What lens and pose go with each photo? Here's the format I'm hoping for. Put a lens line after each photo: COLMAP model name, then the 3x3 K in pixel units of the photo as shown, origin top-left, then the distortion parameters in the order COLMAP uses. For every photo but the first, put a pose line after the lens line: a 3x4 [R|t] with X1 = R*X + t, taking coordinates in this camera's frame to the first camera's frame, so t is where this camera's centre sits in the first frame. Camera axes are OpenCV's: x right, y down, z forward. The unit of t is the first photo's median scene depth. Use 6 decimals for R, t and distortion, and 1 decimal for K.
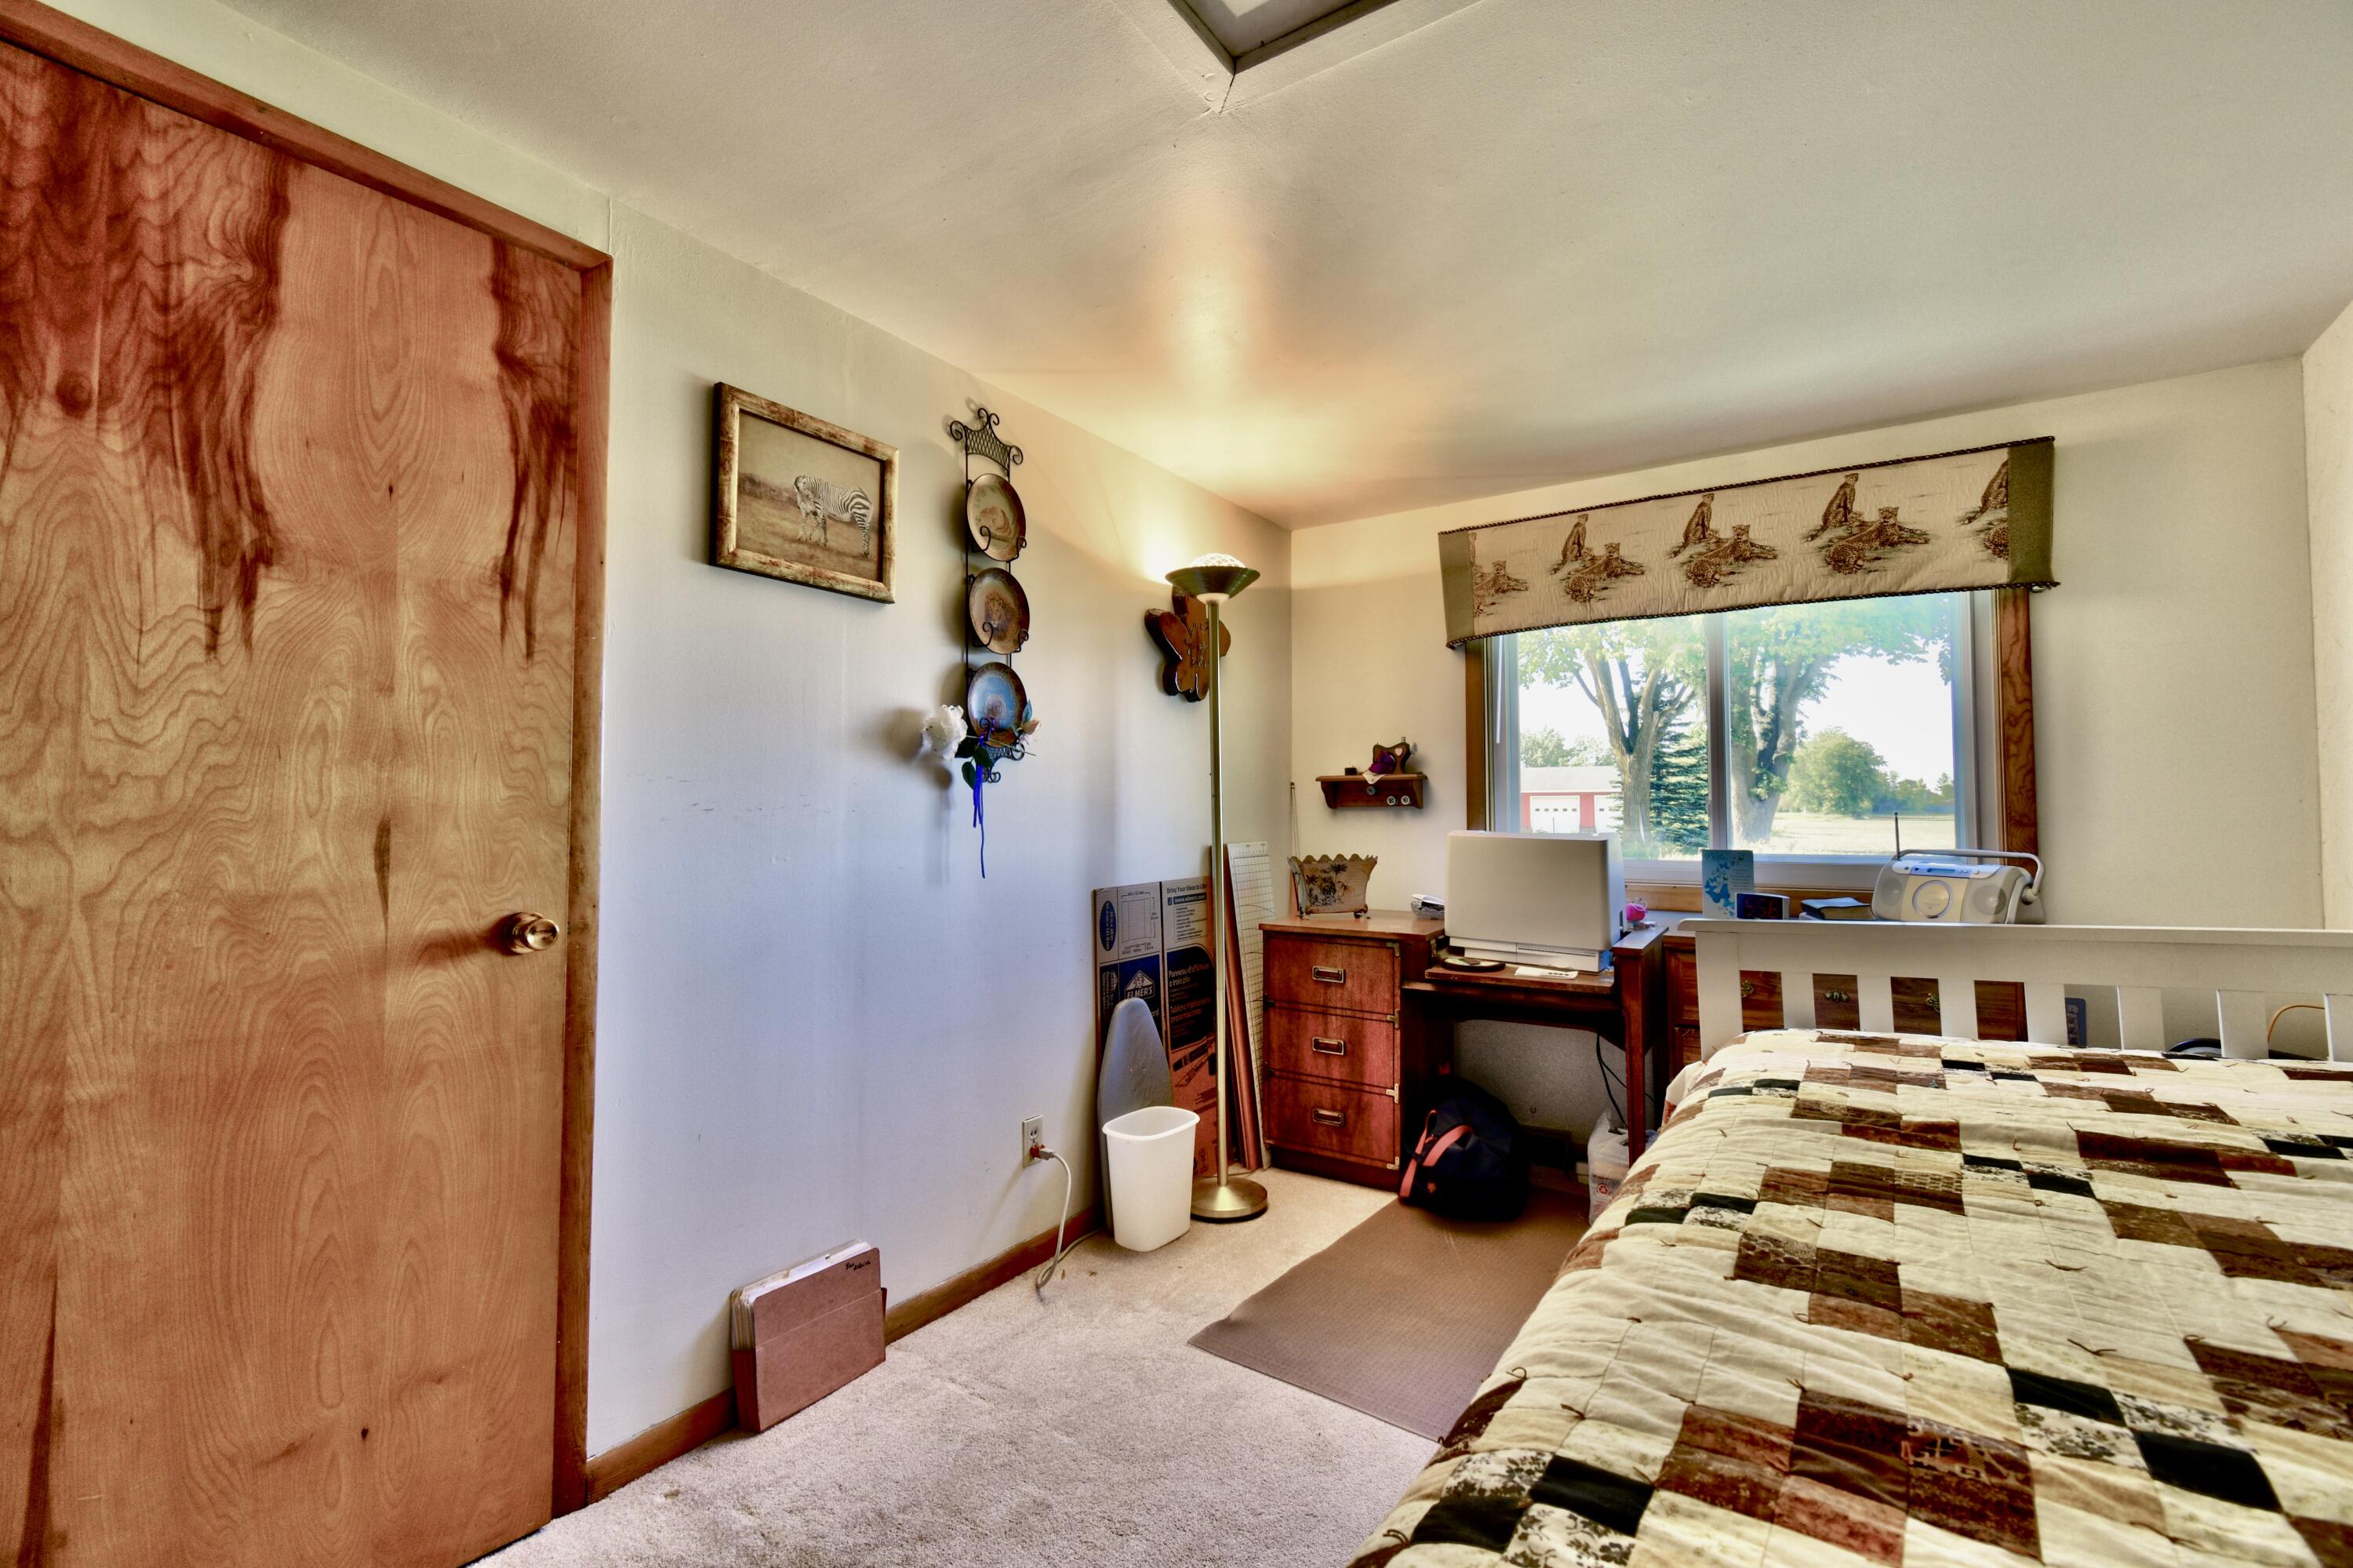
lens RADIAL K [[1033.5, 0, 1179.2], [0, 1033.5, 777.1], [0, 0, 1]] dist [0.010833, -0.005953]
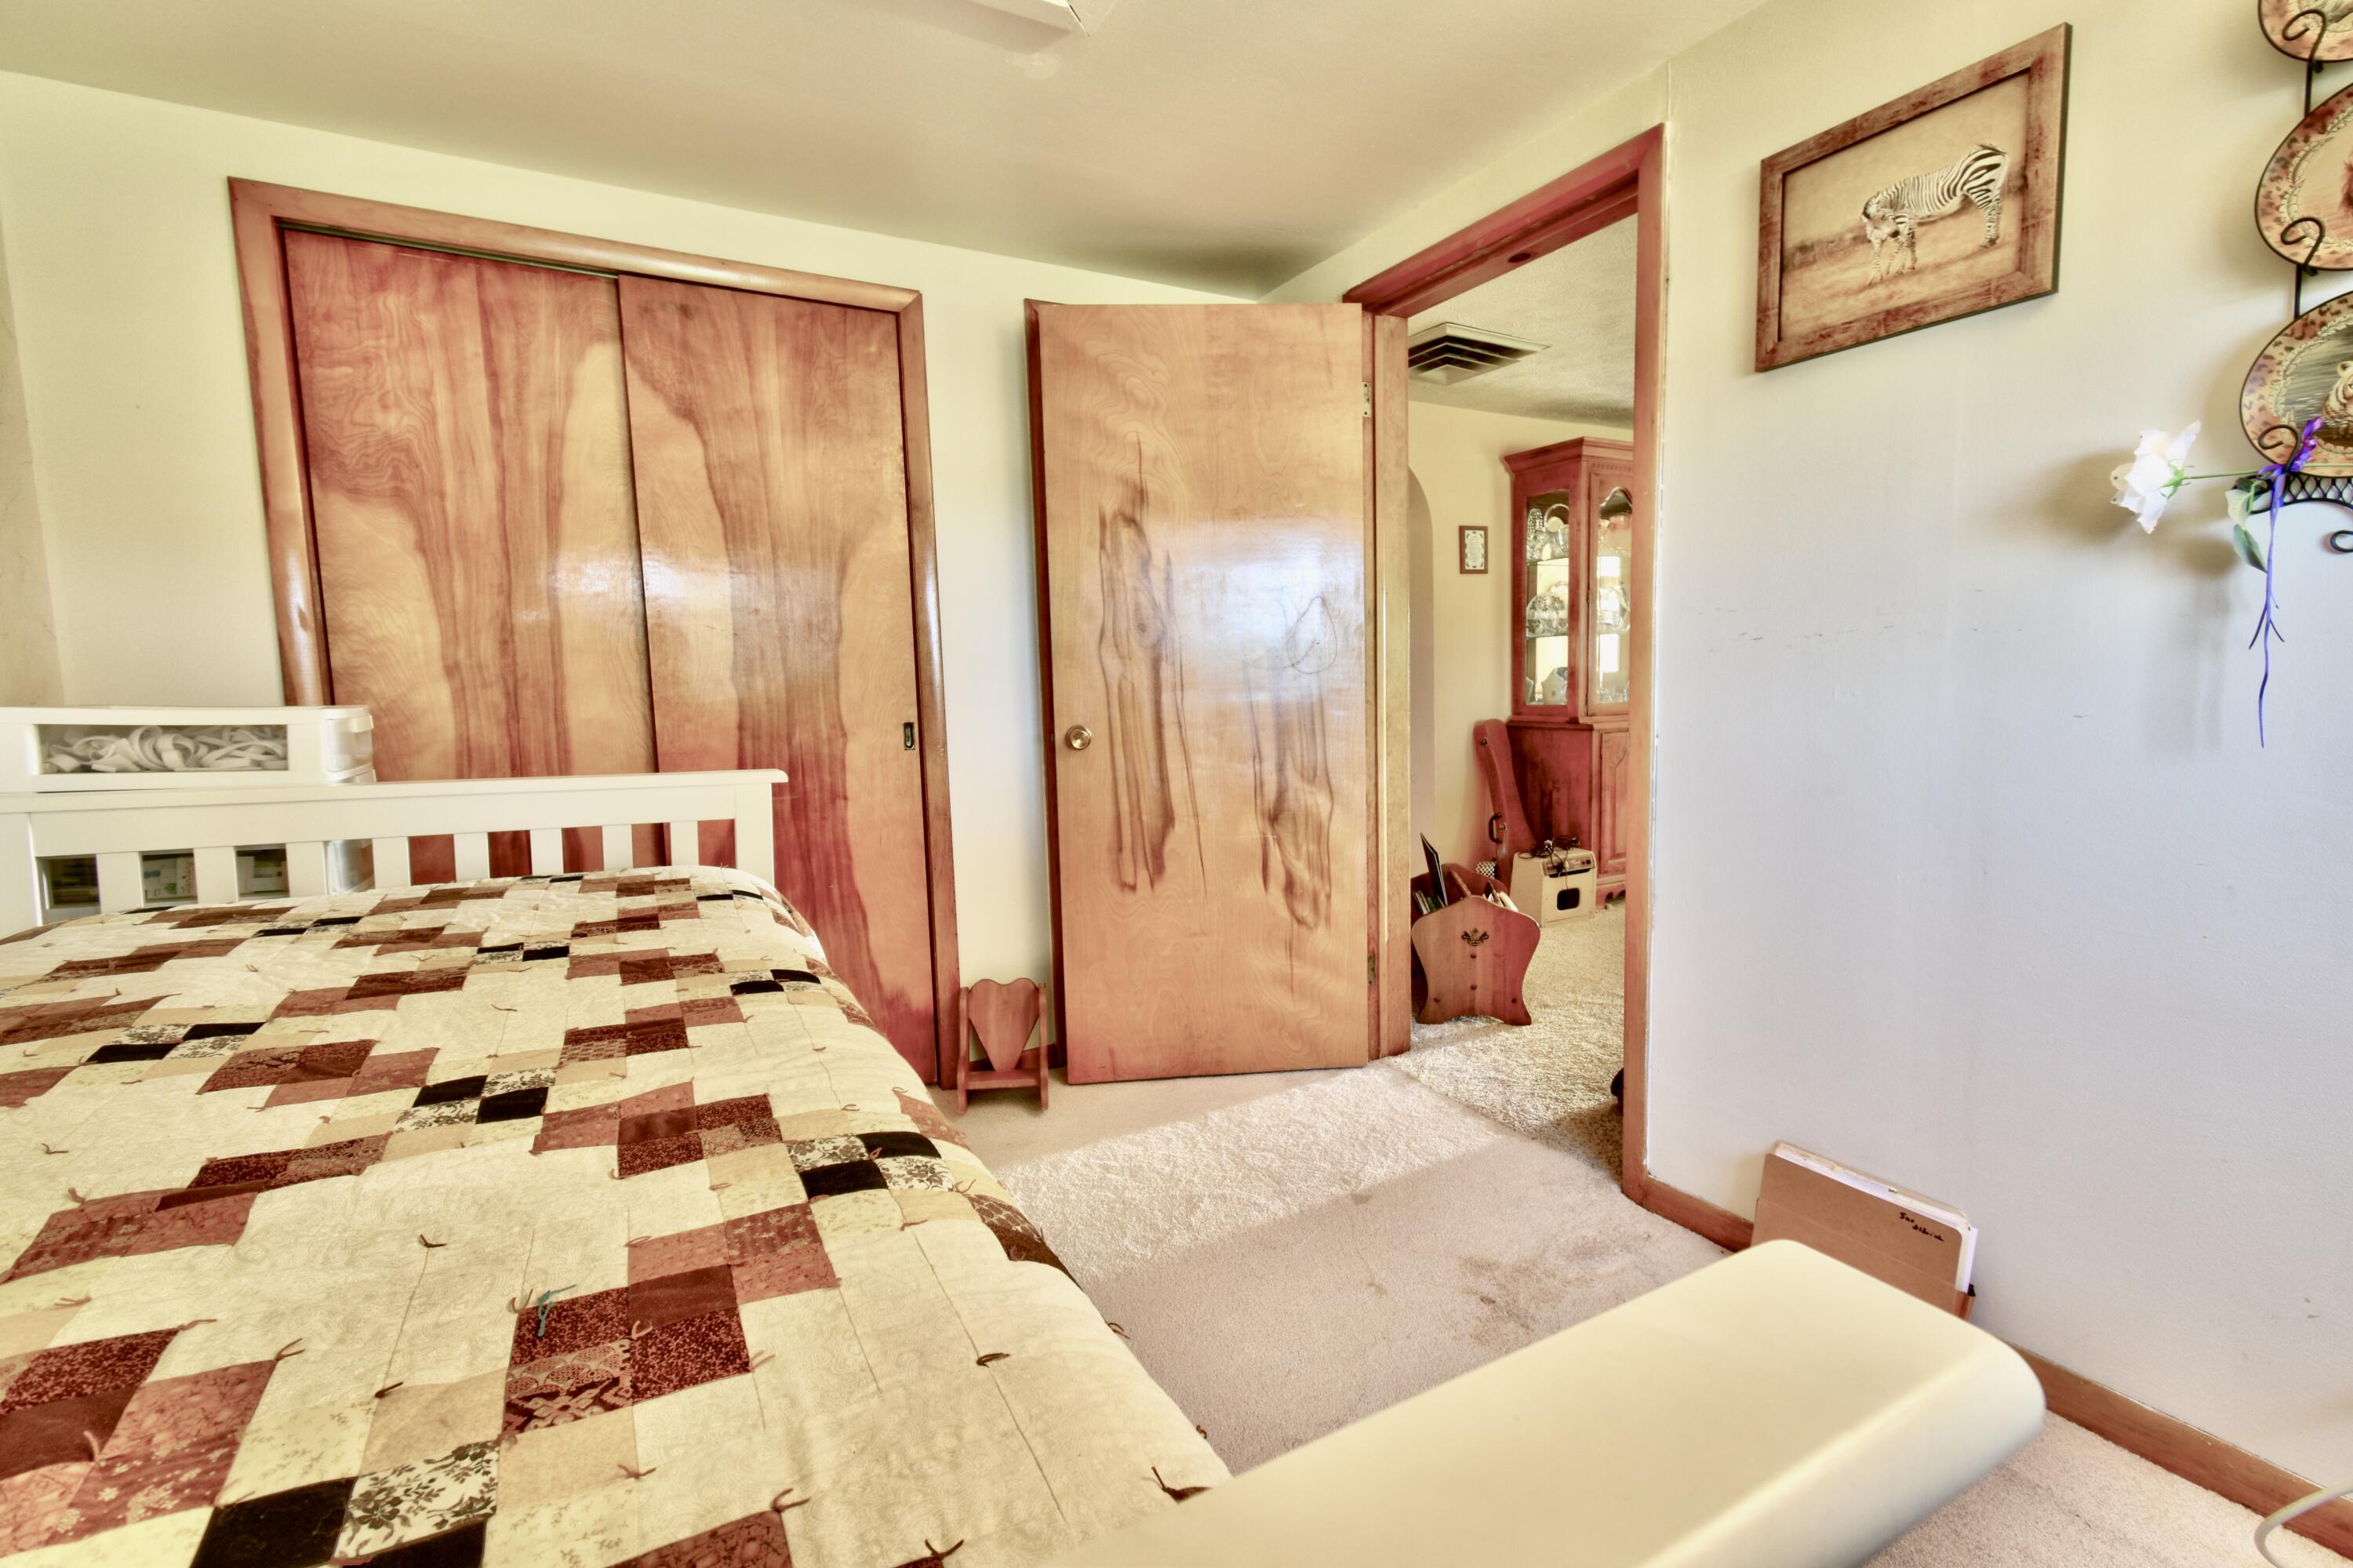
lens RADIAL K [[1033.5, 0, 1179.2], [0, 1033.5, 777.1], [0, 0, 1]] dist [0.010833, -0.005953]
pose [[-0.460554, 0.105278, -0.881367, 0.475324], [0.063204, 0.994311, 0.085742, 0.031501], [0.885379, -0.016218, -0.464587, 0.712147]]
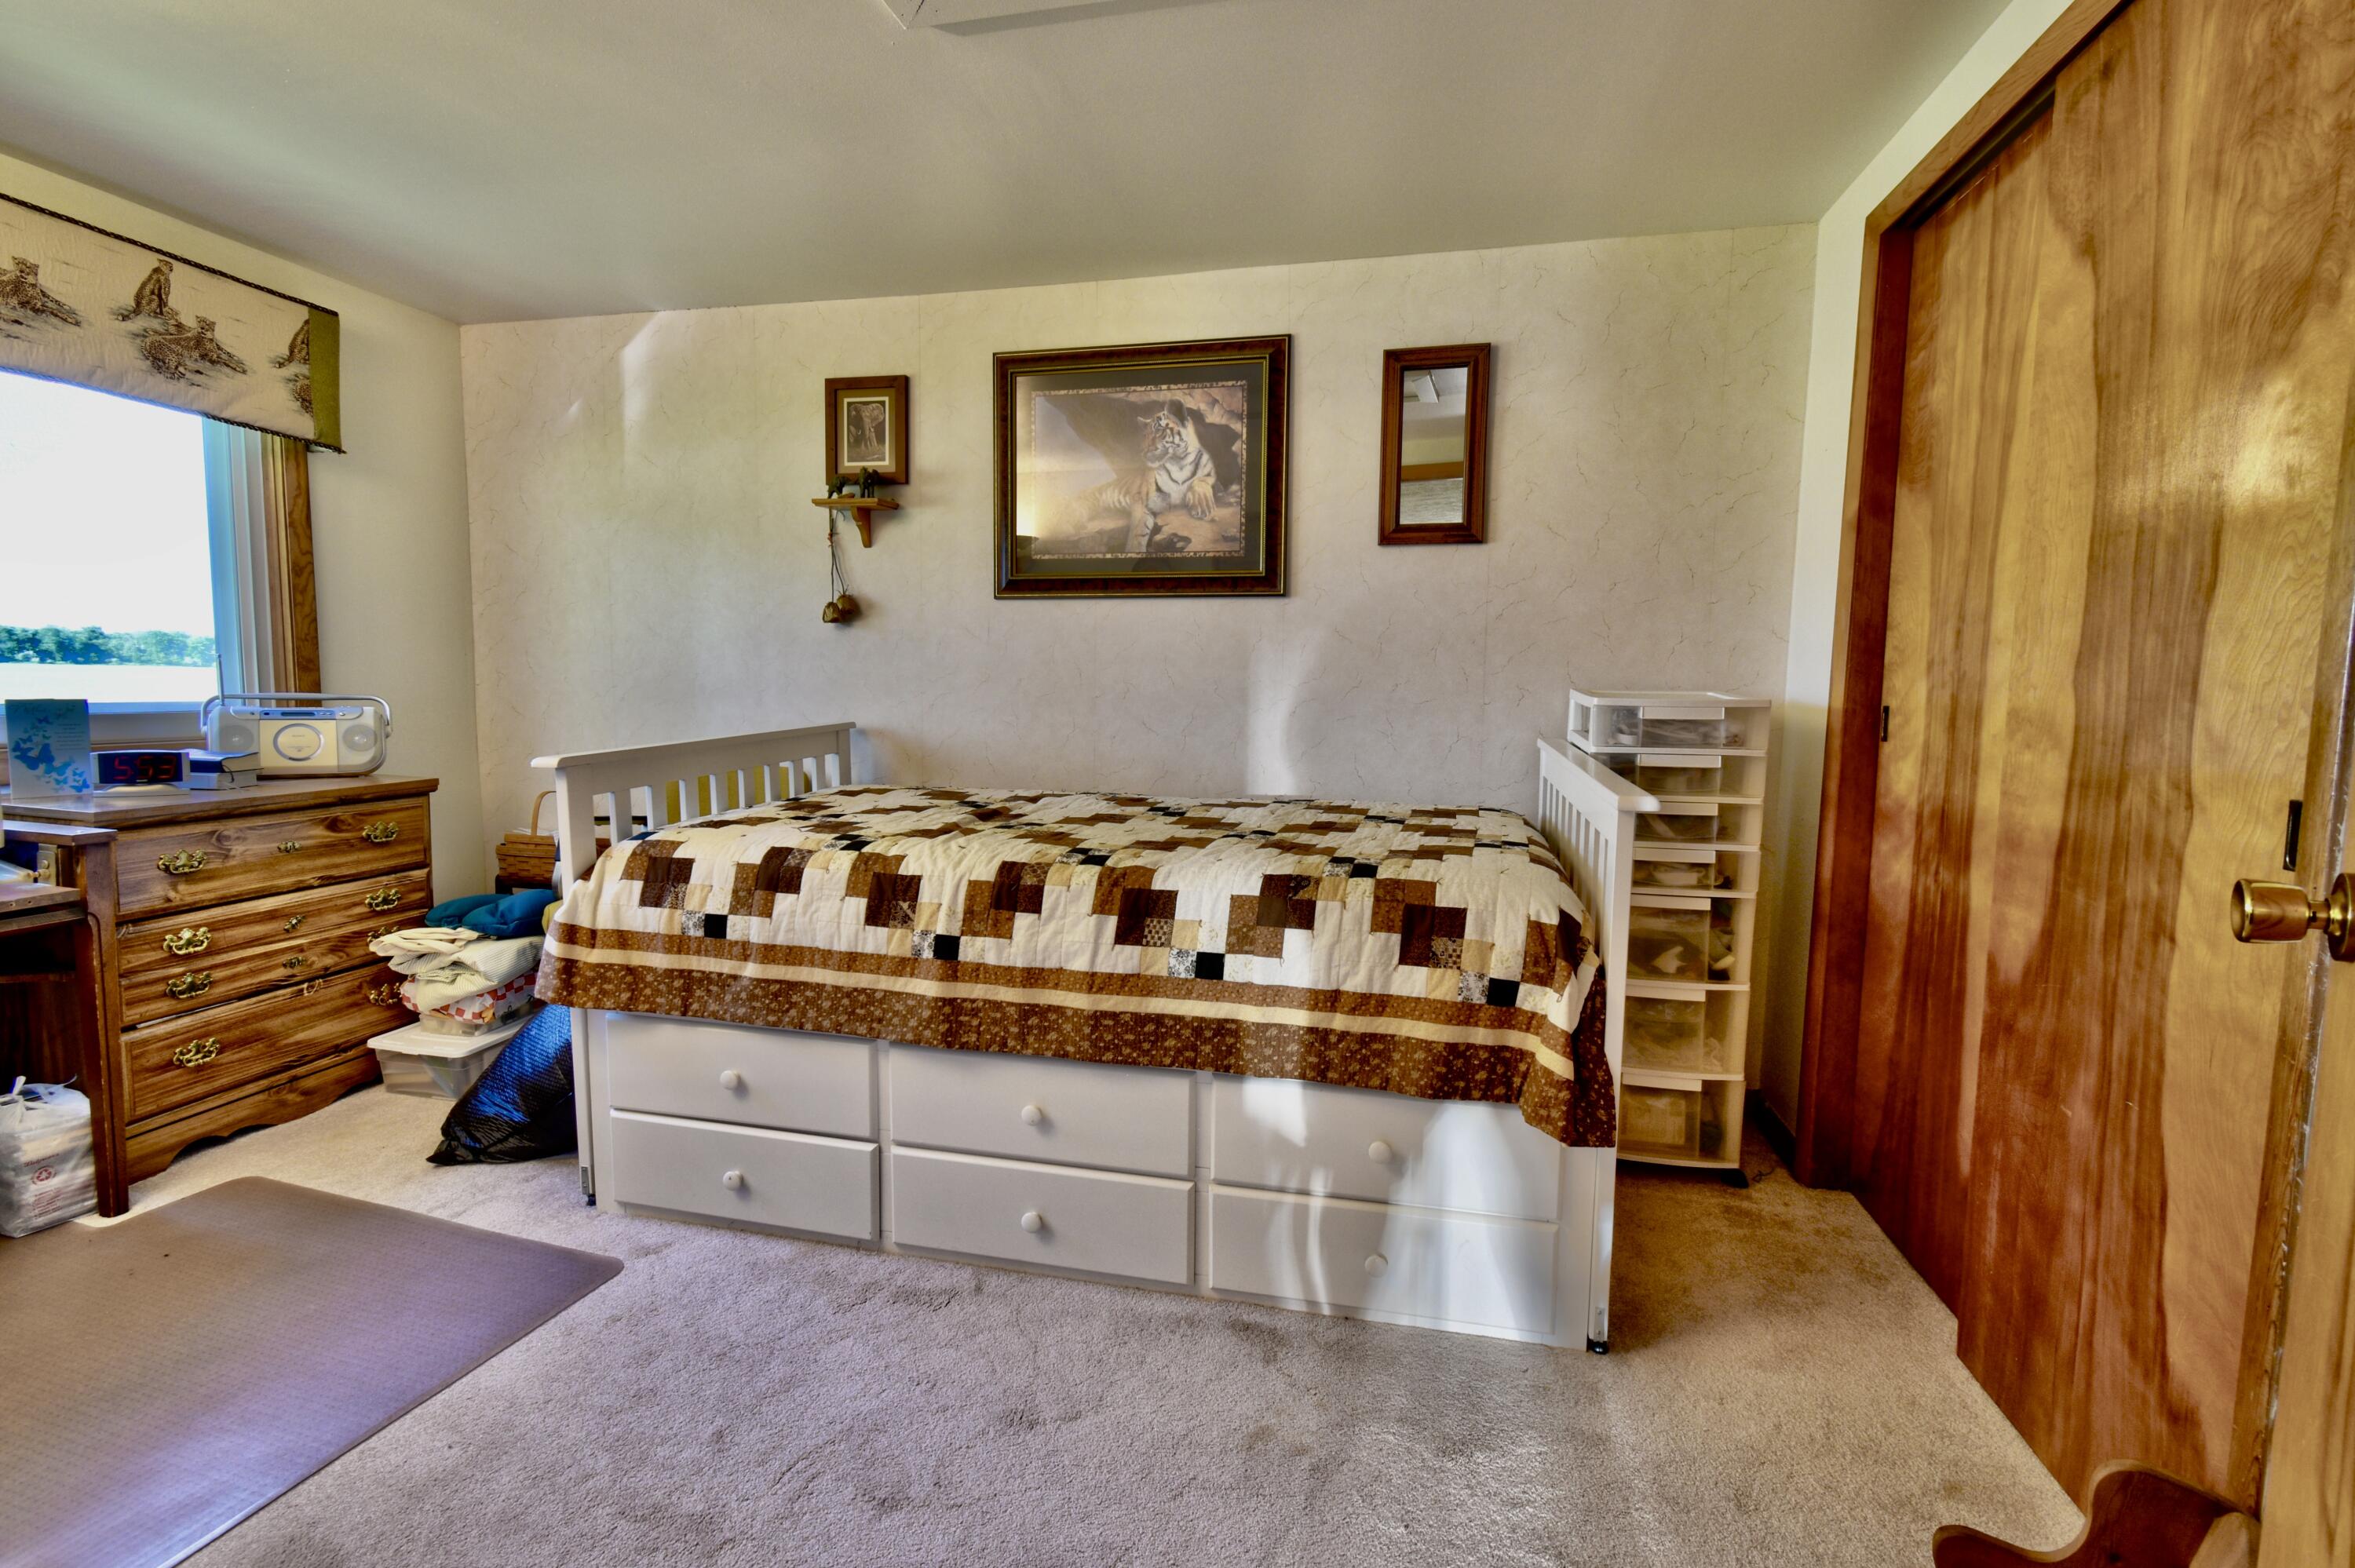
lens RADIAL K [[1035.9, 0, 1177.9], [0, 1035.9, 776.0], [0, 0, 1]] dist [0.010775, -0.005987]
pose [[-0.348865, -0.086398, 0.933182, -0.531726], [-0.051028, 0.996015, 0.073139, 0.031987], [-0.935783, -0.022103, -0.351884, 0.545516]]
